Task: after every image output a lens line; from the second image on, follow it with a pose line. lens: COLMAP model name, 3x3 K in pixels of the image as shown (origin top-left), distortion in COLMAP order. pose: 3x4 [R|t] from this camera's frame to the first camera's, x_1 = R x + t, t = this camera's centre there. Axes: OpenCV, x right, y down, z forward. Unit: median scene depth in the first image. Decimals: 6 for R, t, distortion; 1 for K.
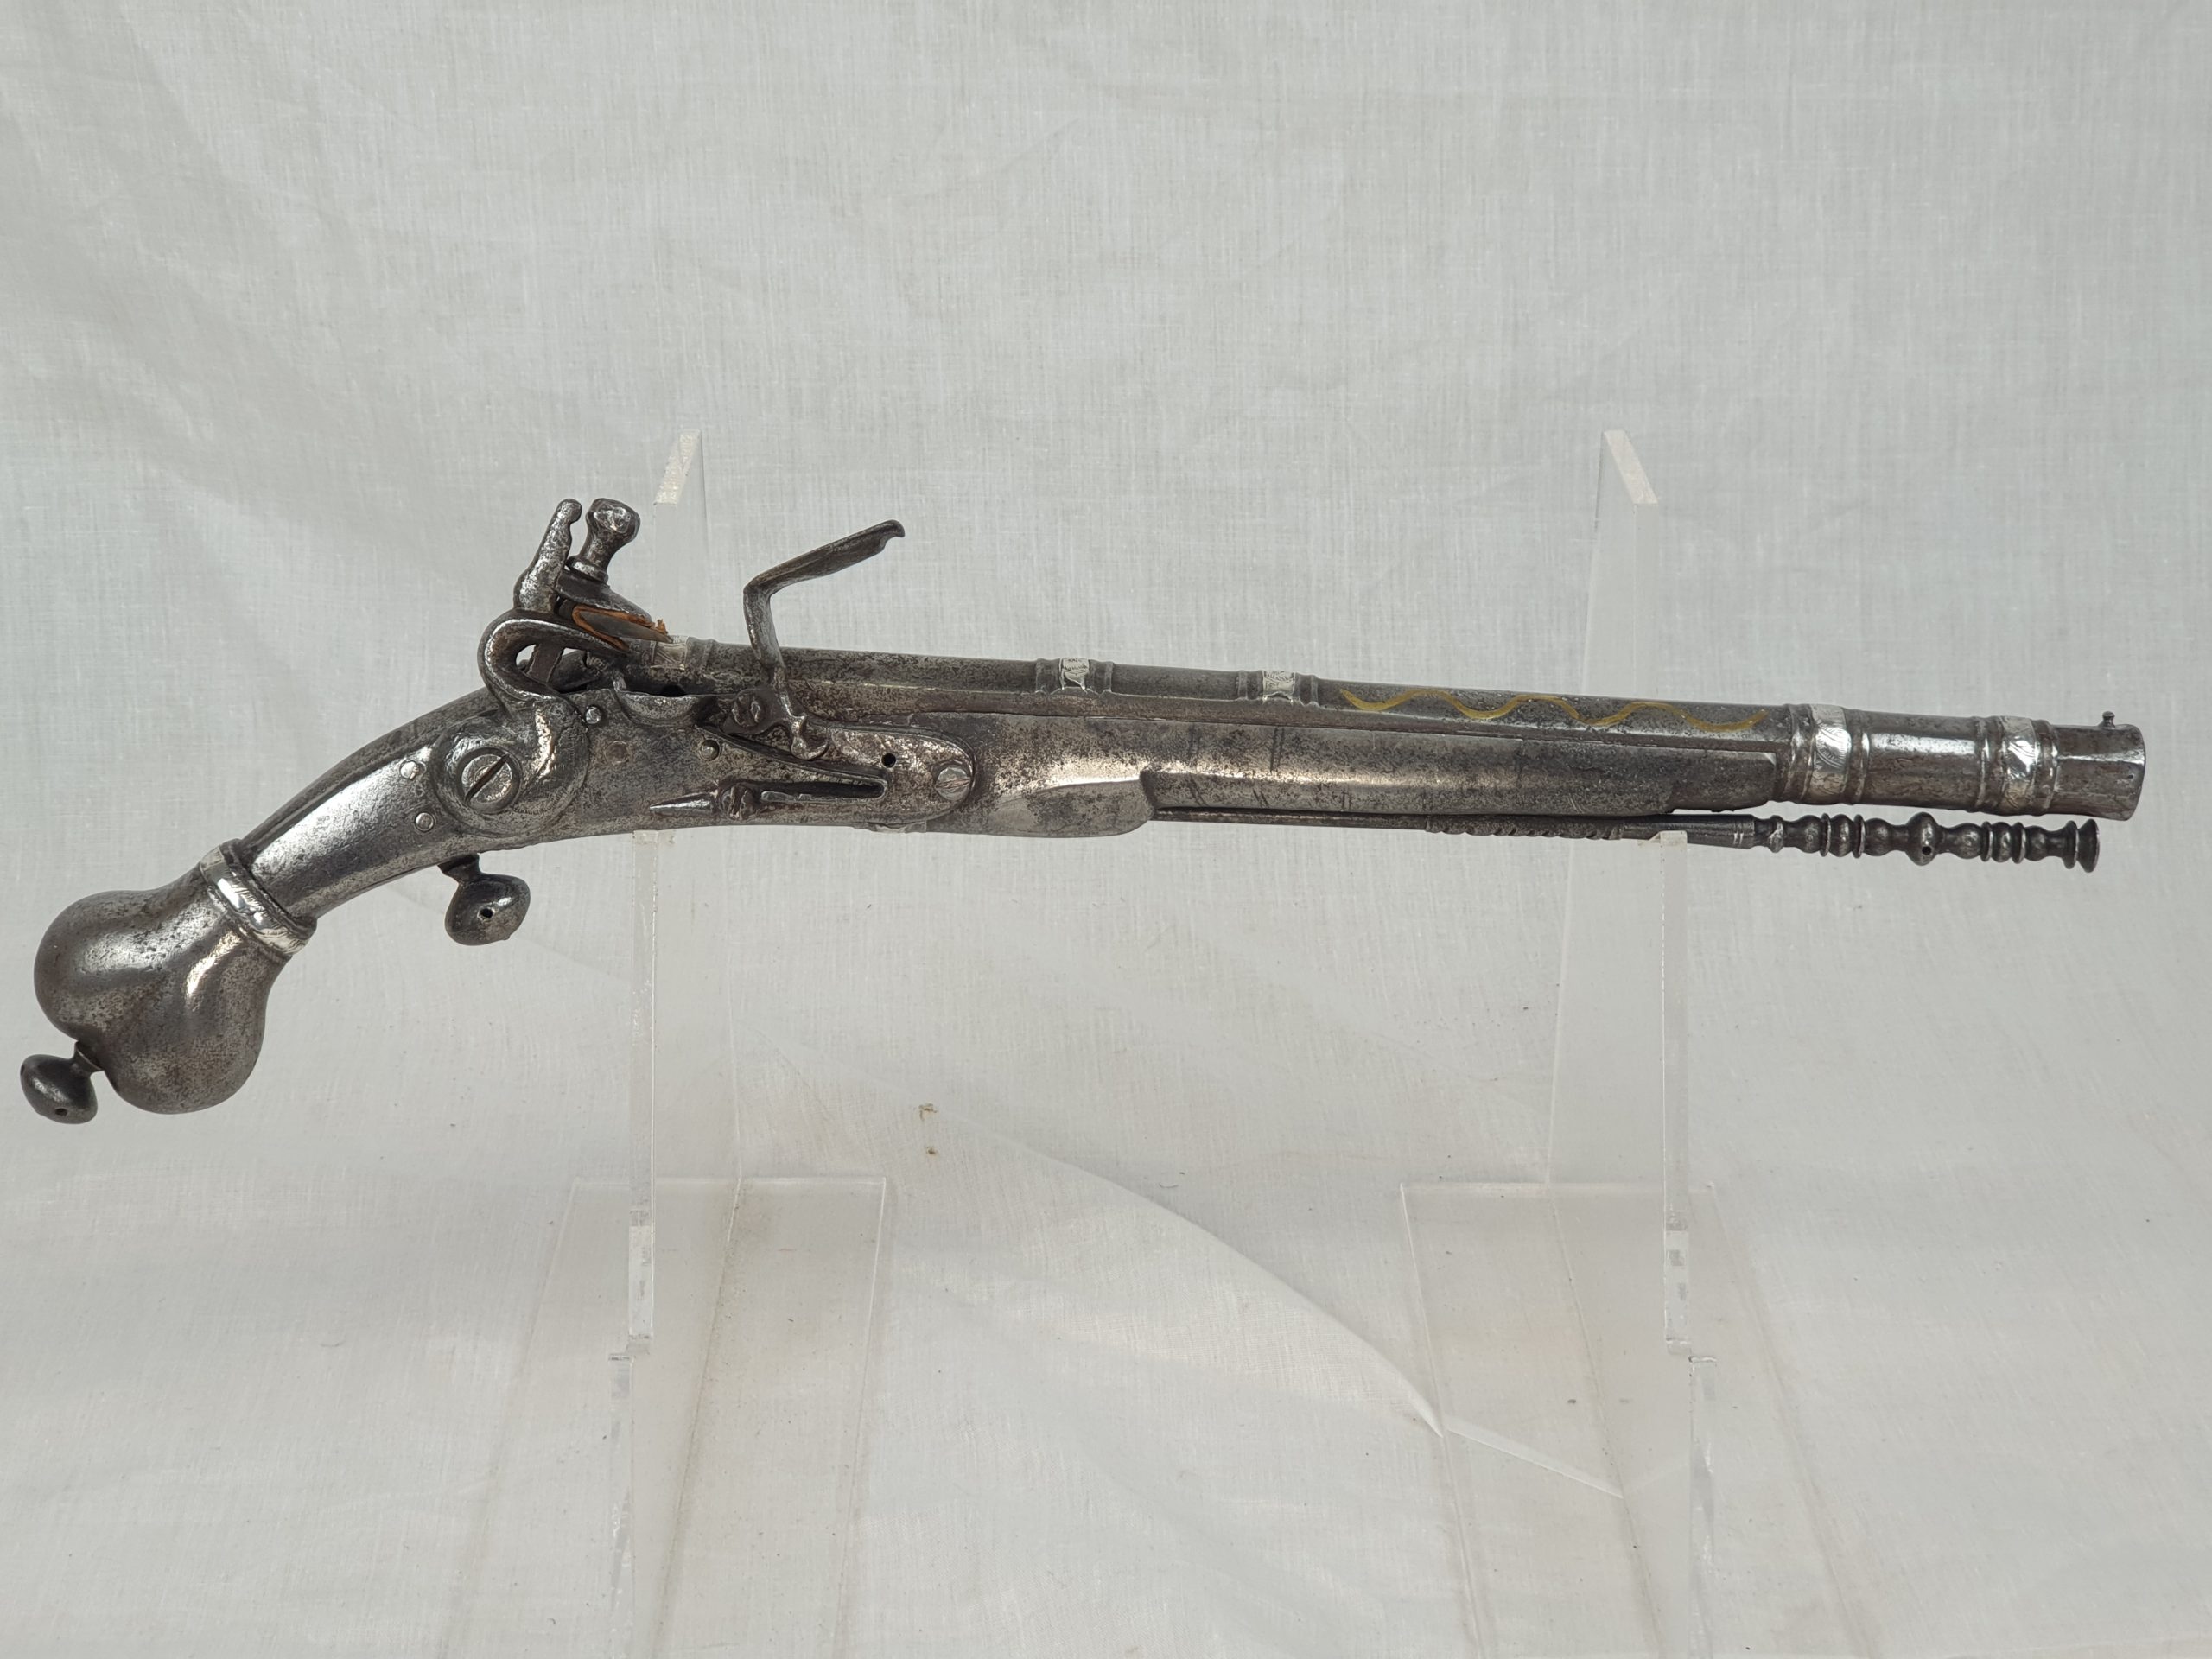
lens RADIAL K [[3622.9, 0, 1168.3], [0, 3622.9, 689.0], [0, 0, 1]] dist [0.006253, 0.000000]
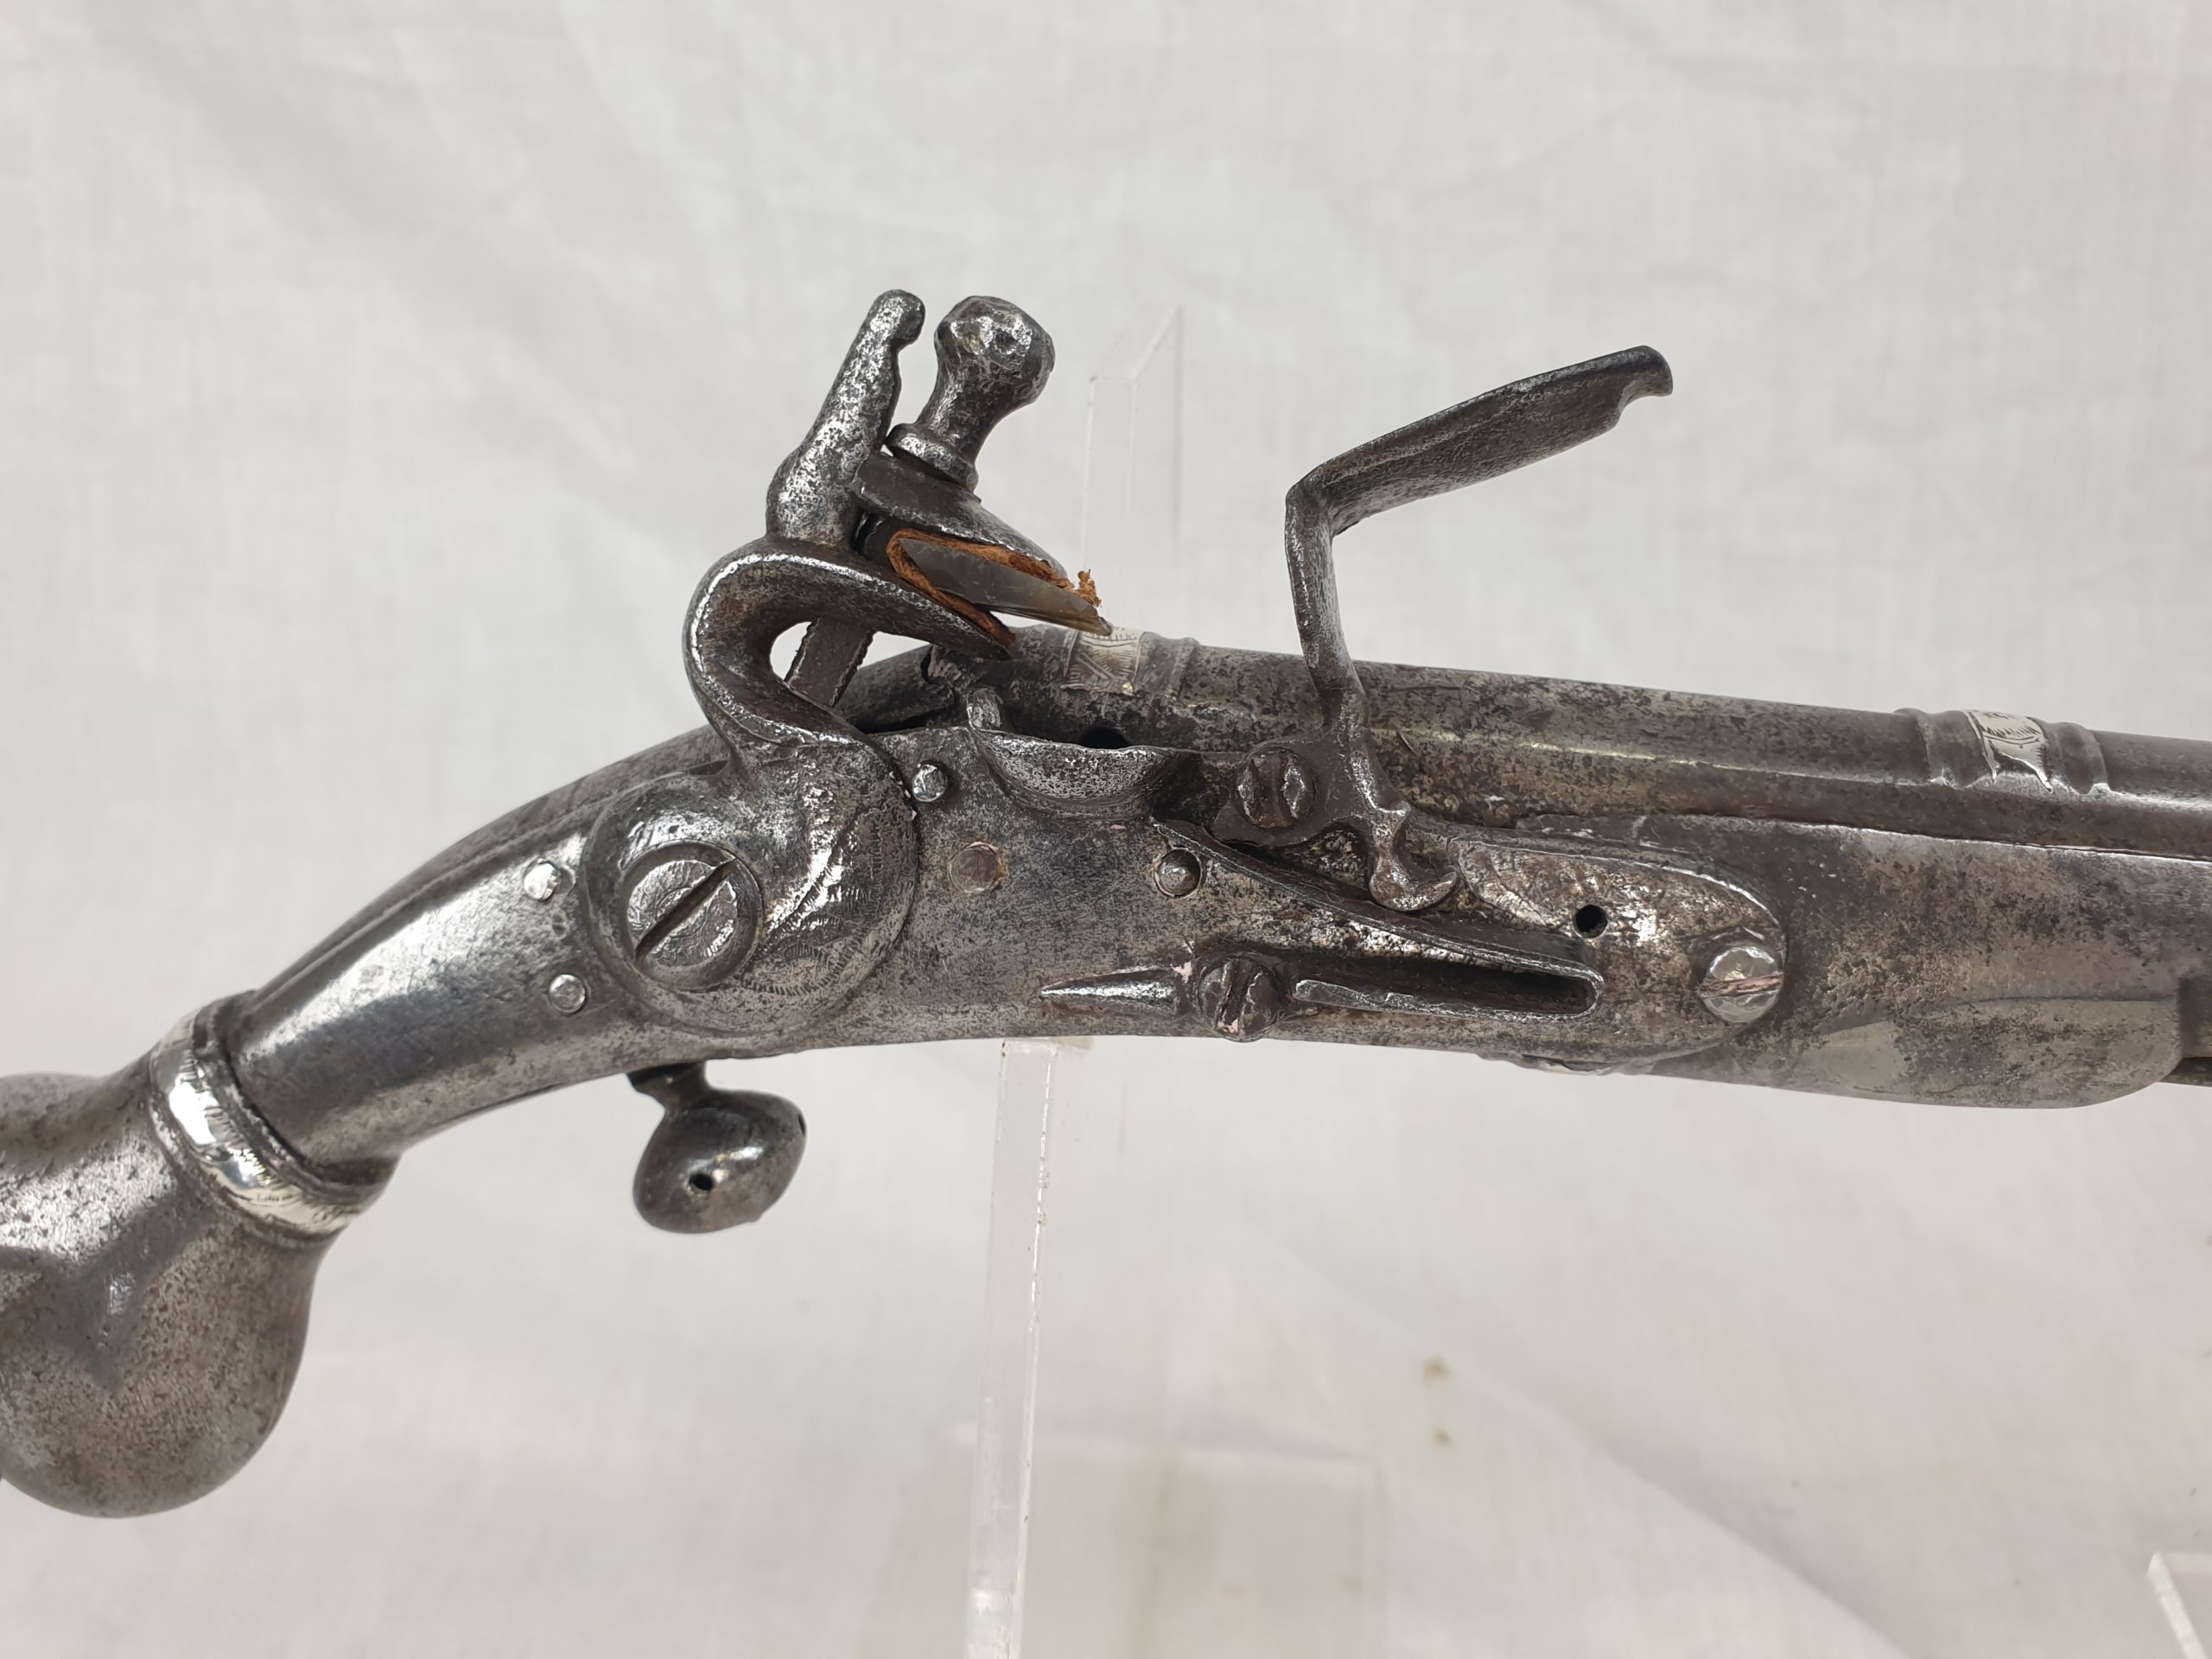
lens RADIAL K [[1838.7, 0, 1085.7], [0, 1838.7, 808.7], [0, 0, 1]] dist [-0.028563, 0.024394]
pose [[0.986959, 0.053319, -0.151886, -0.100470], [-0.051589, 0.998551, 0.015312, 0.005740], [0.152483, -0.007276, 0.988279, 0.745782]]
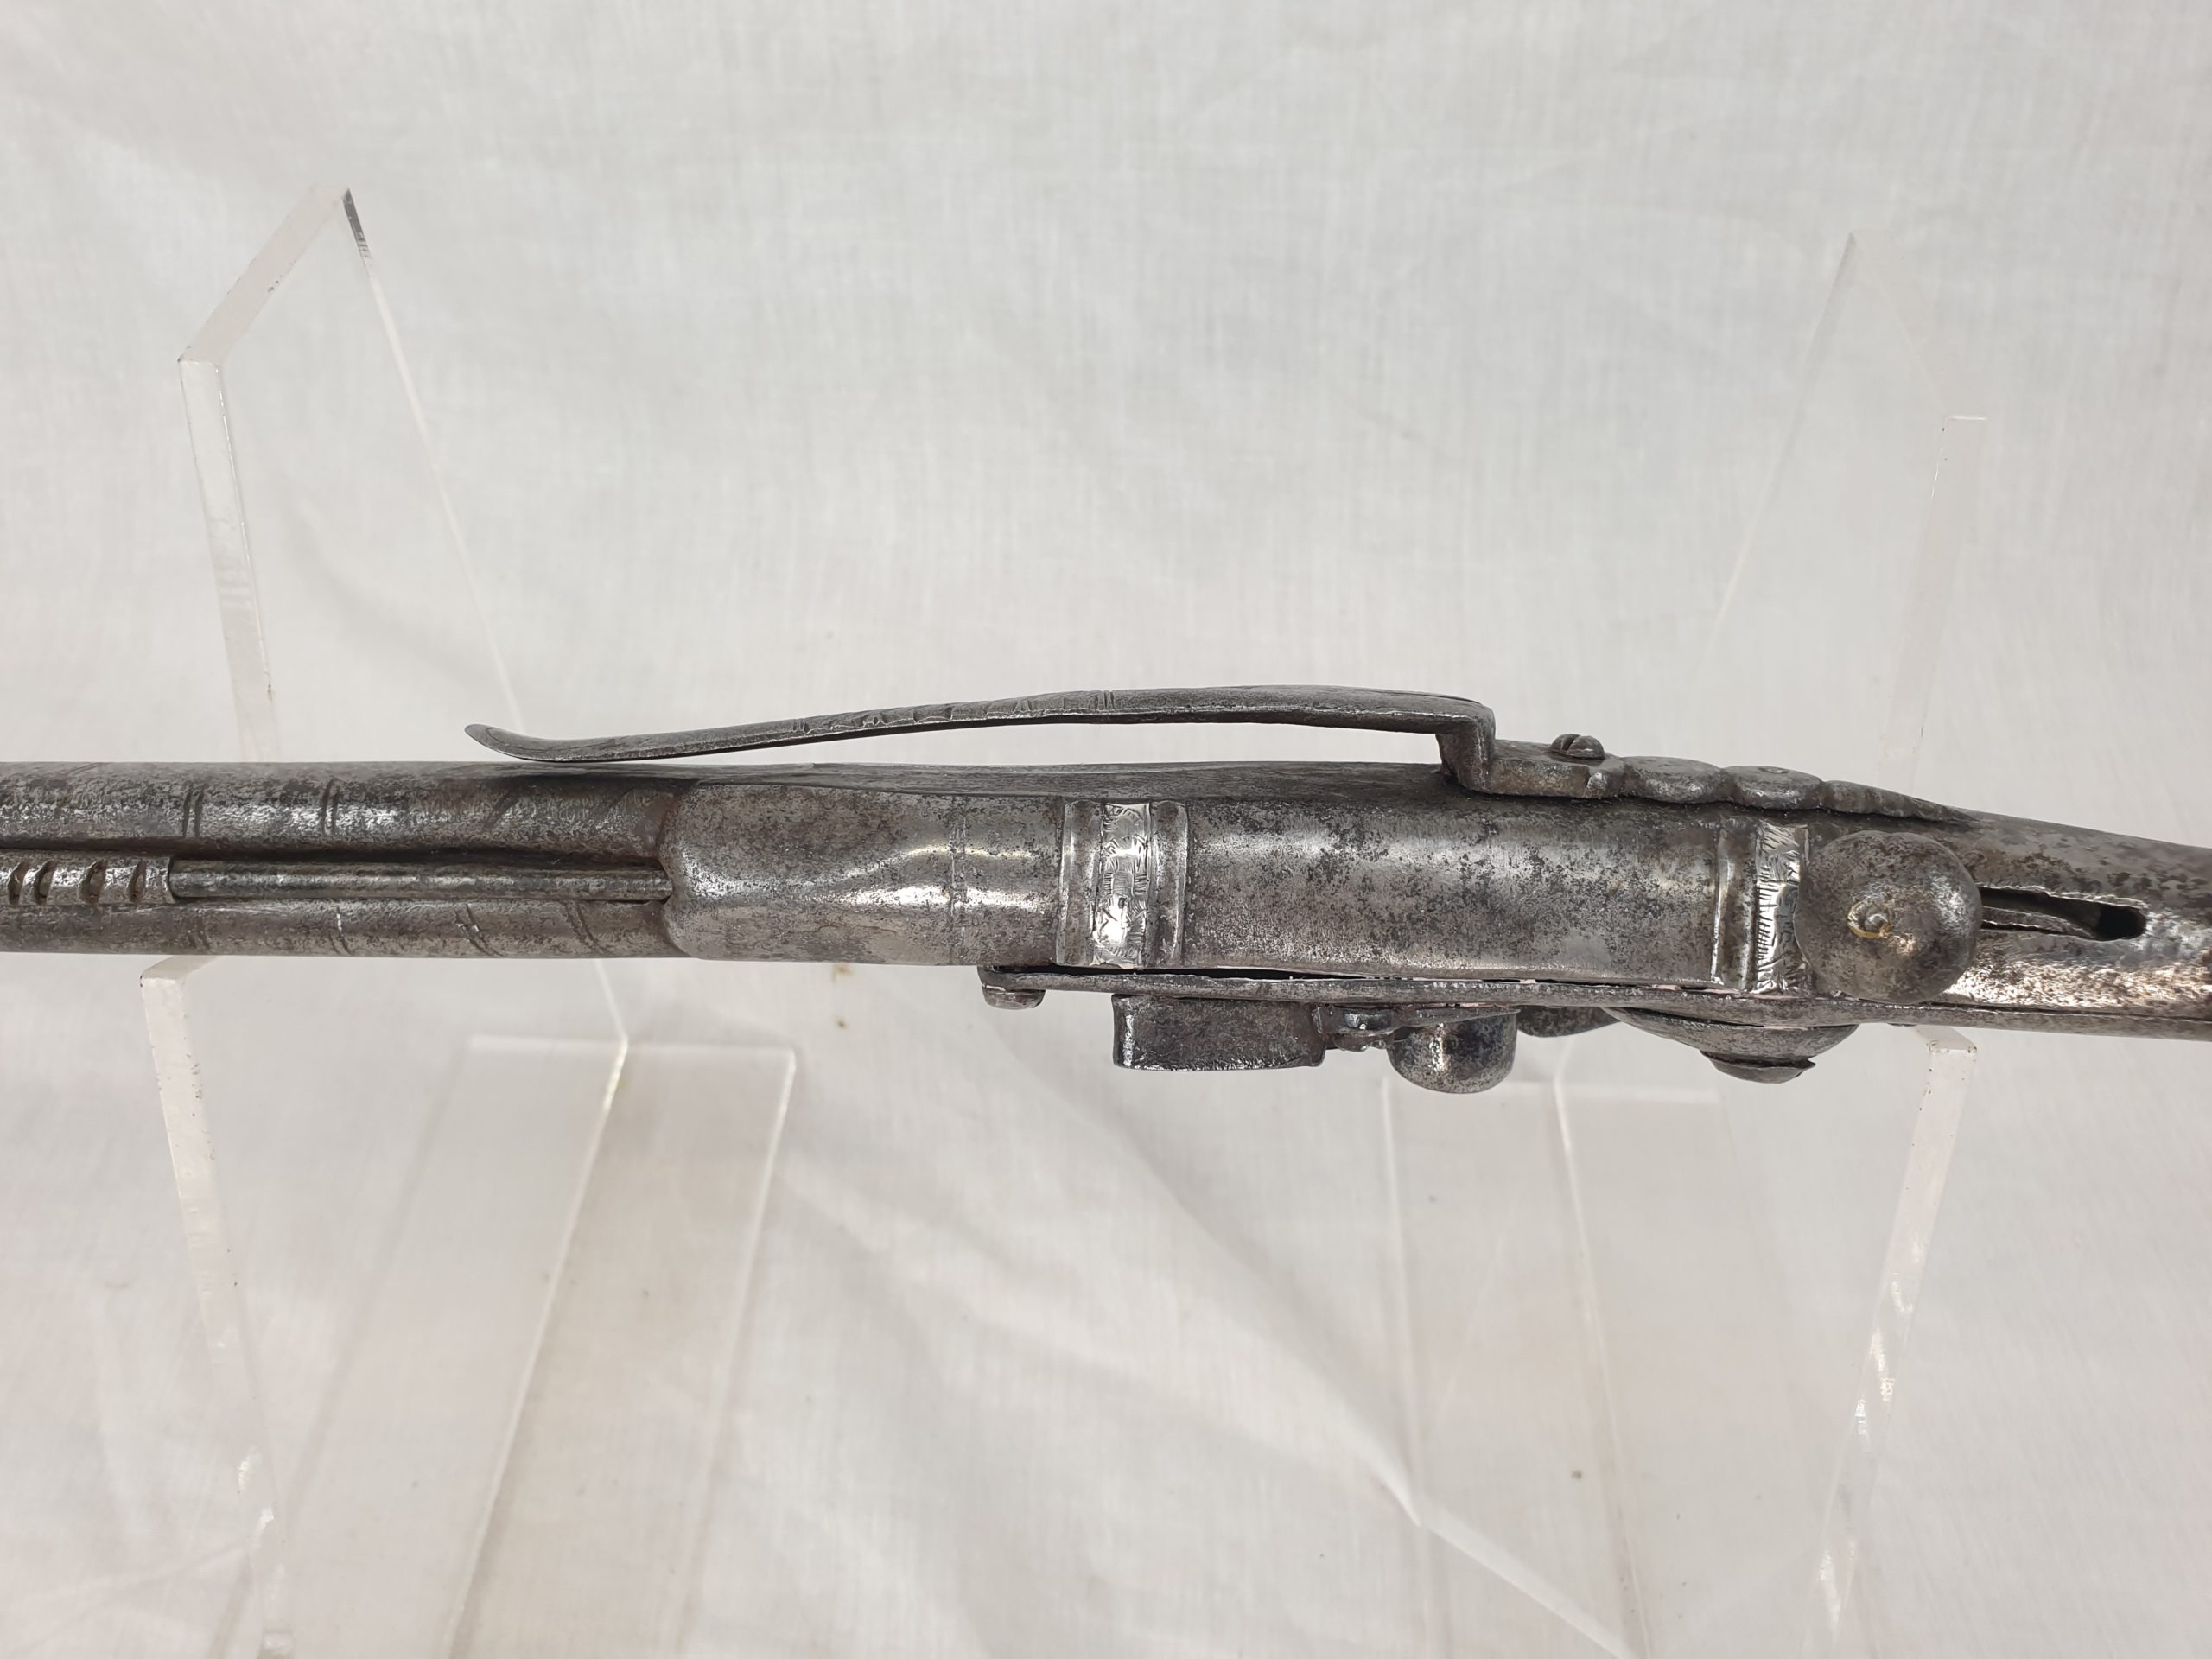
lens RADIAL K [[1838.7, 0, 1122.6], [0, 1838.7, 829.5], [0, 0, 1]] dist [-0.028563, 0.024394]
pose [[0.998170, 0.047511, -0.037396, 0.018634], [-0.030340, 0.928577, 0.369899, -0.093821], [0.052299, -0.368087, 0.928319, 0.712883]]
